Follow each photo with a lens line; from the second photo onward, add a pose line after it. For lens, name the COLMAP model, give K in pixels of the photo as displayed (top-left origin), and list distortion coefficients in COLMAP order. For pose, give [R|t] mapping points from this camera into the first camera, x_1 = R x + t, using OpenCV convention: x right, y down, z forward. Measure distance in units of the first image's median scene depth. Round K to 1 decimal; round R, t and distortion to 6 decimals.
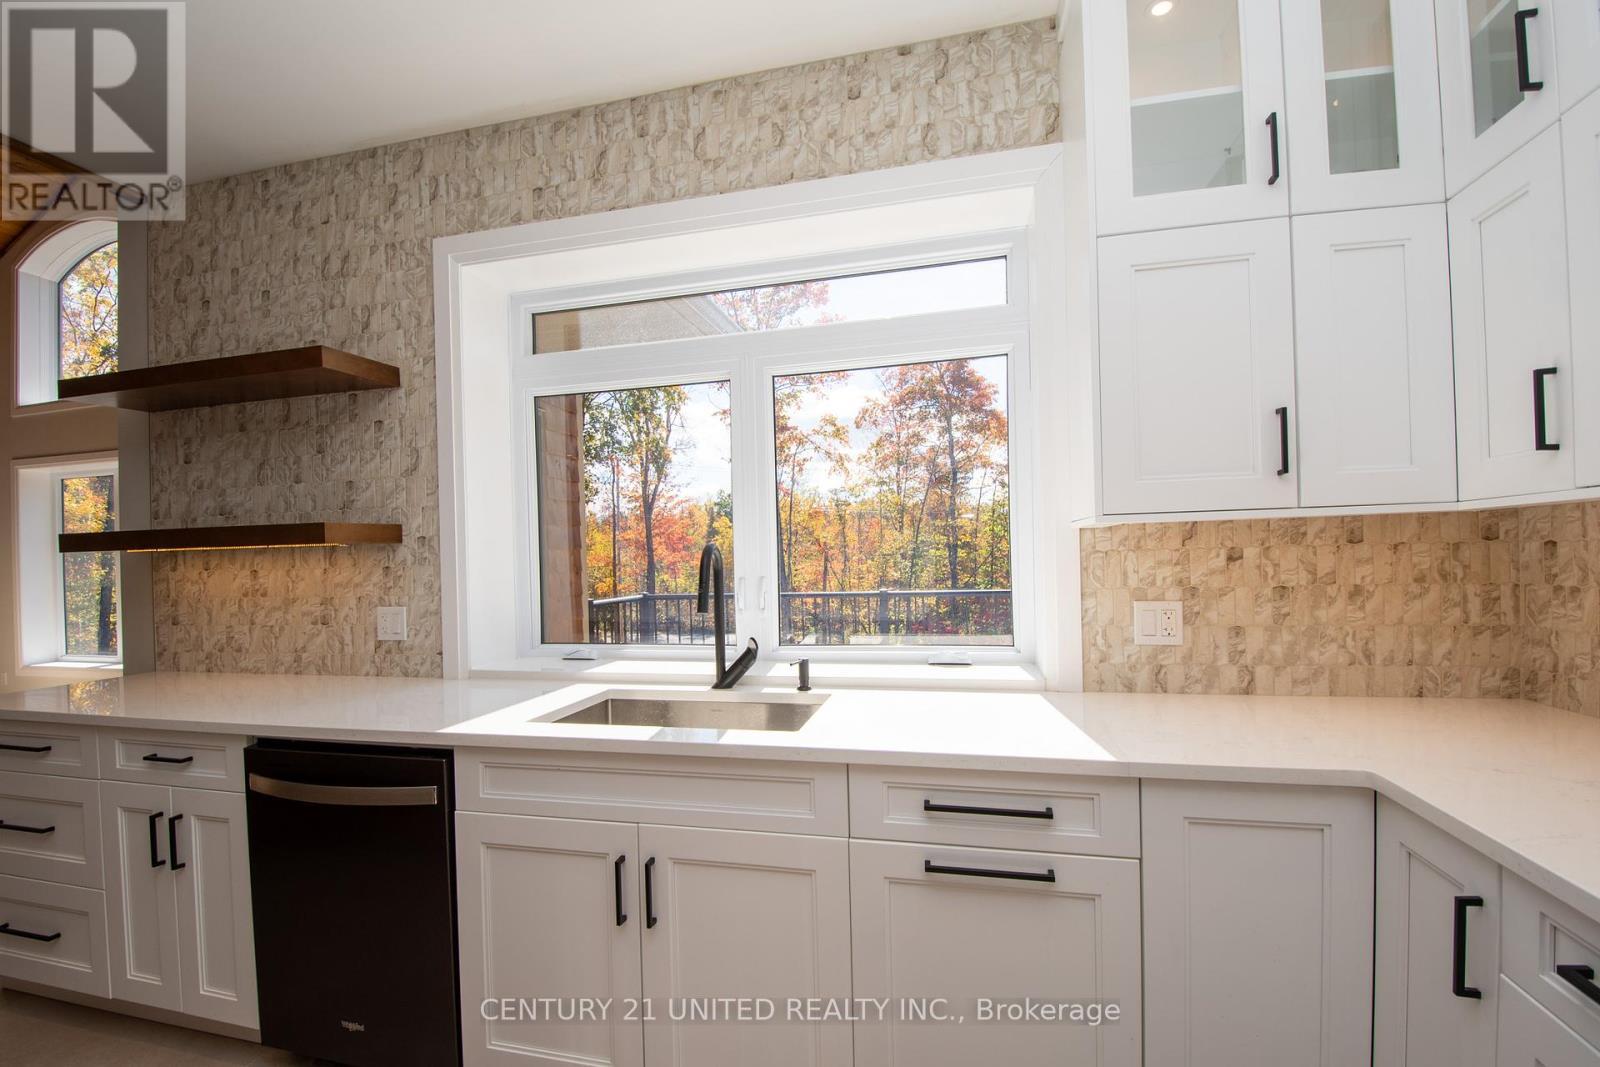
lens RADIAL K [[699.9, 0, 793.8], [0, 699.9, 559.7], [0, 0, 1]] dist [0.013058, -0.023249]
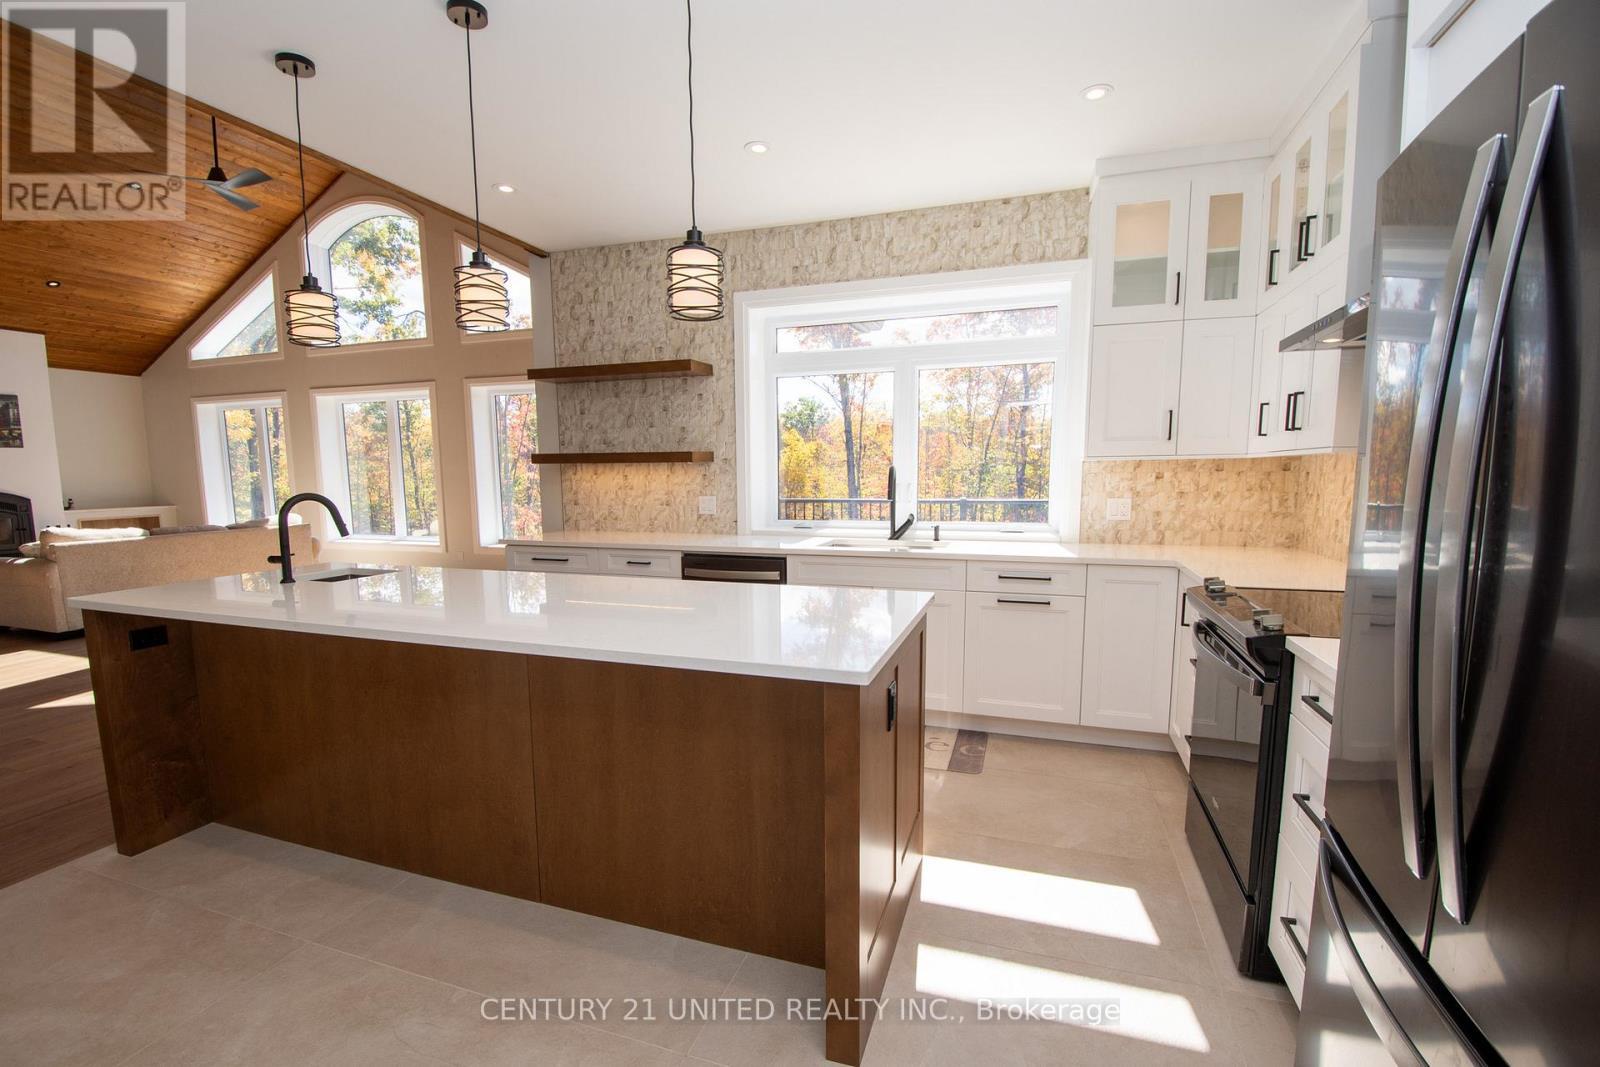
lens RADIAL K [[699.9, 0, 793.8], [0, 699.9, 559.7], [0, 0, 1]] dist [0.013058, -0.023249]
pose [[0.996068, 0.027408, -0.084245, -0.192526], [-0.016830, 0.992165, 0.123798, 0.000203], [0.086978, -0.121893, 0.988725, -0.880561]]
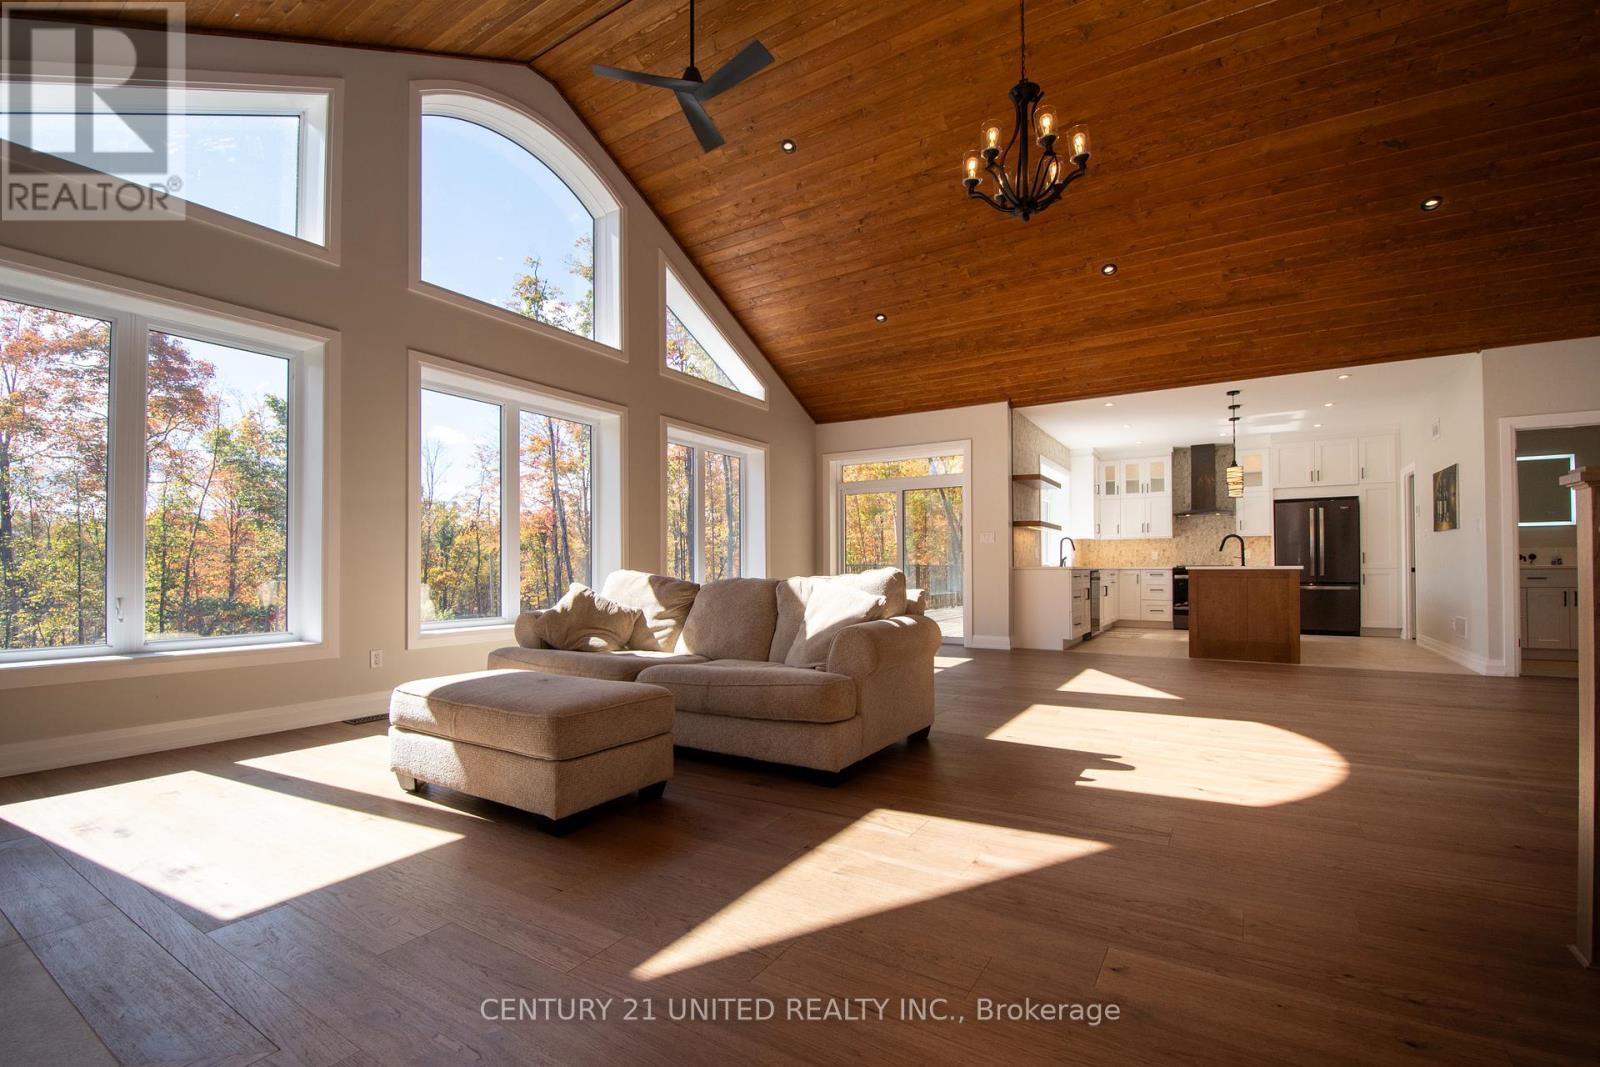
lens RADIAL K [[699.9, 0, 793.8], [0, 699.9, 559.7], [0, 0, 1]] dist [0.013058, -0.023249]
pose [[0.320769, 0.036535, 0.946453, -4.725654], [-0.000312, 0.999260, -0.038468, 0.285223], [-0.947157, 0.012043, 0.320543, 1.077025]]
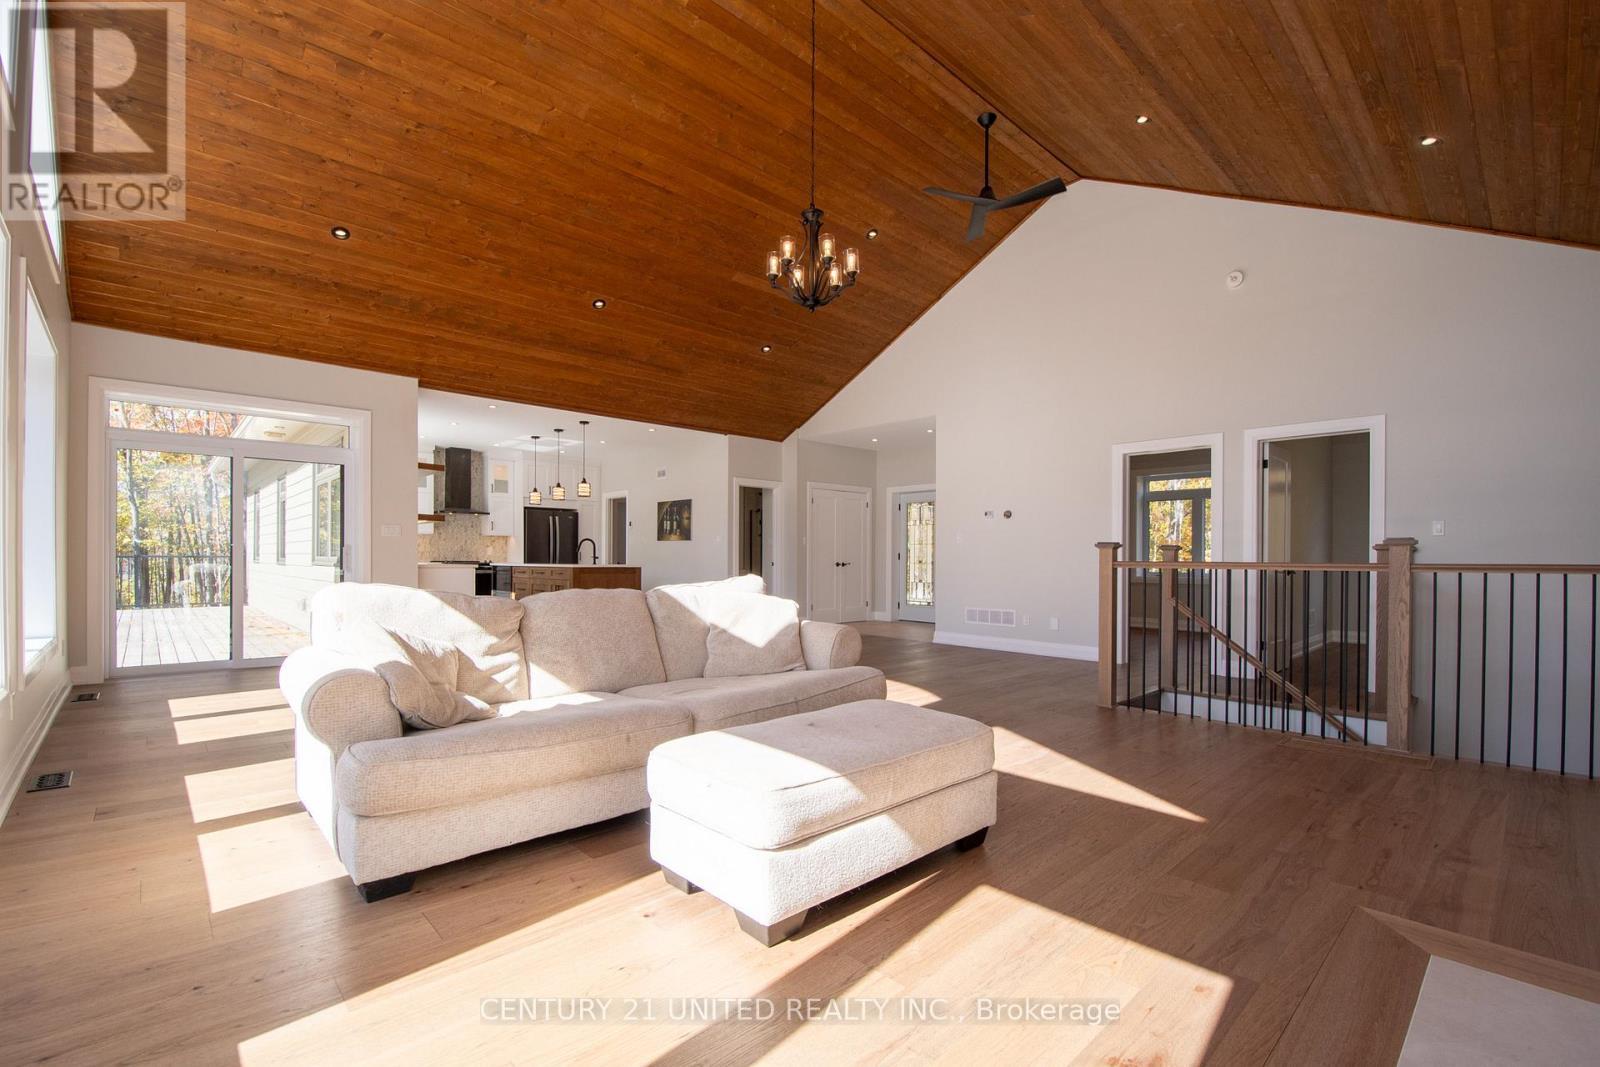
lens RADIAL K [[699.9, 0, 793.8], [0, 699.9, 559.7], [0, 0, 1]] dist [0.013058, -0.023249]
pose [[-0.836541, 0.020163, 0.547533, -4.190897], [0.019388, 0.999786, -0.007196, 0.217803], [-0.547561, 0.004595, -0.836753, 2.846993]]
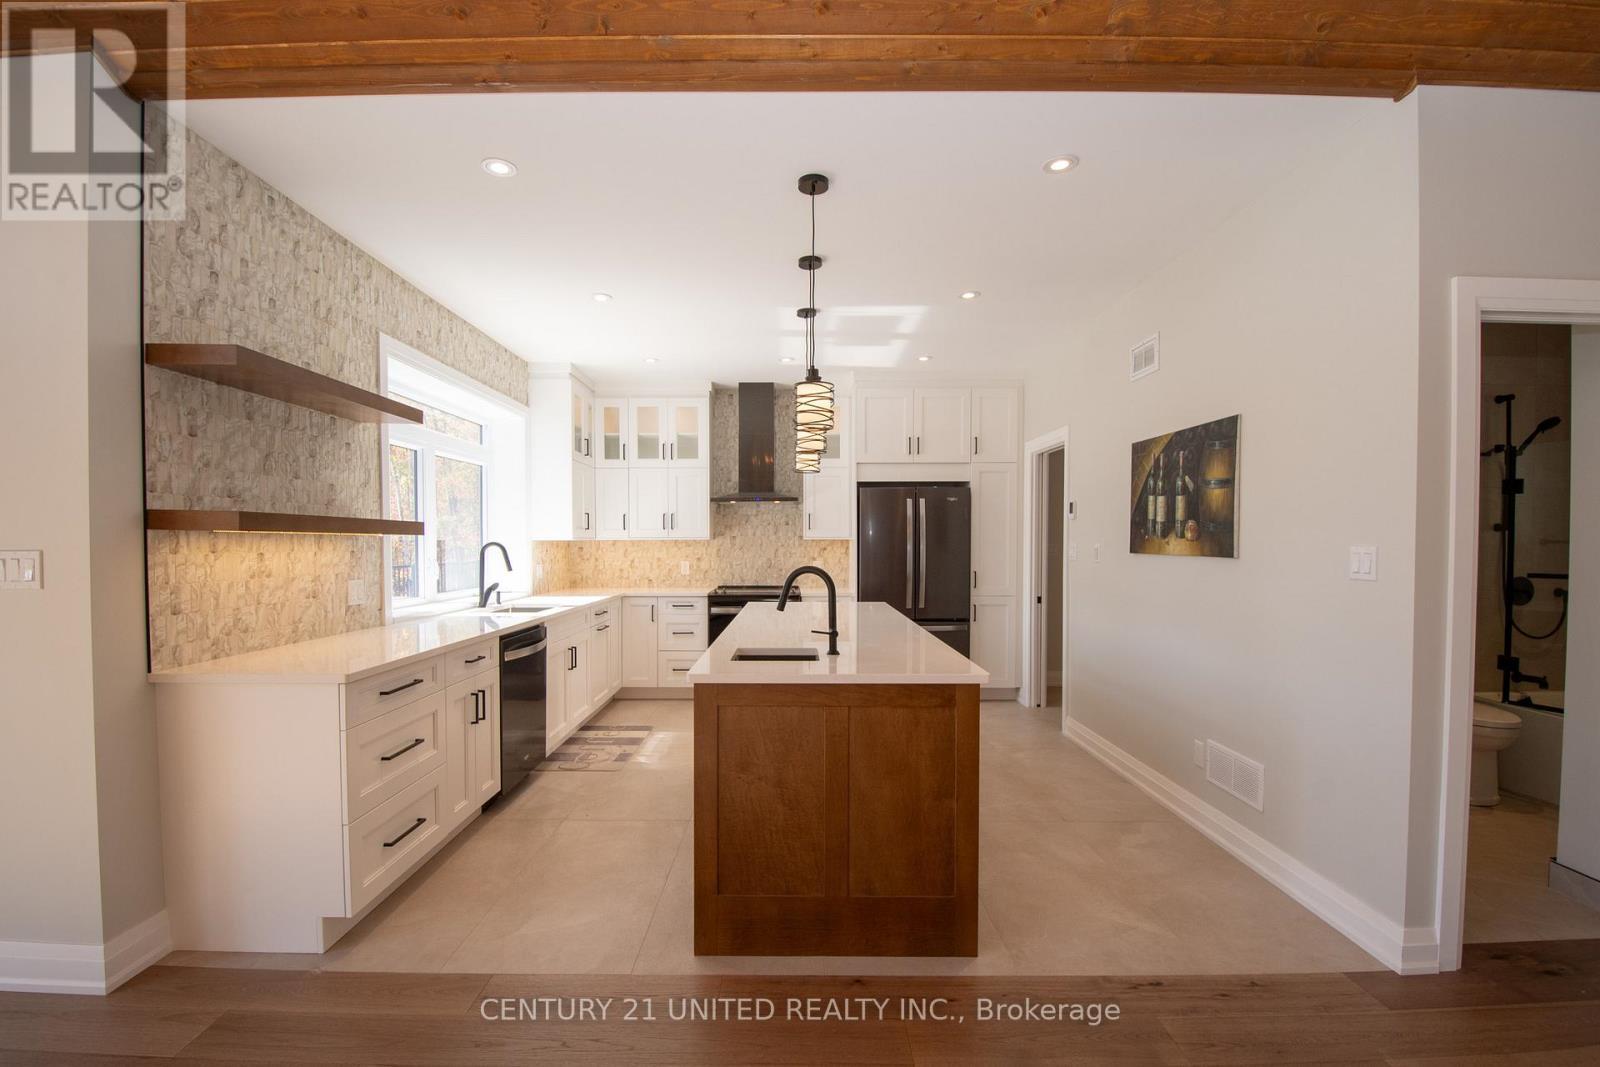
lens RADIAL K [[699.9, 0, 793.8], [0, 699.9, 559.7], [0, 0, 1]] dist [0.013058, -0.023249]
pose [[-0.236959, 0.000961, 0.971519, -2.218706], [0.011633, 0.999931, 0.001848, 0.036266], [-0.971450, 0.011740, -0.236954, 0.513416]]
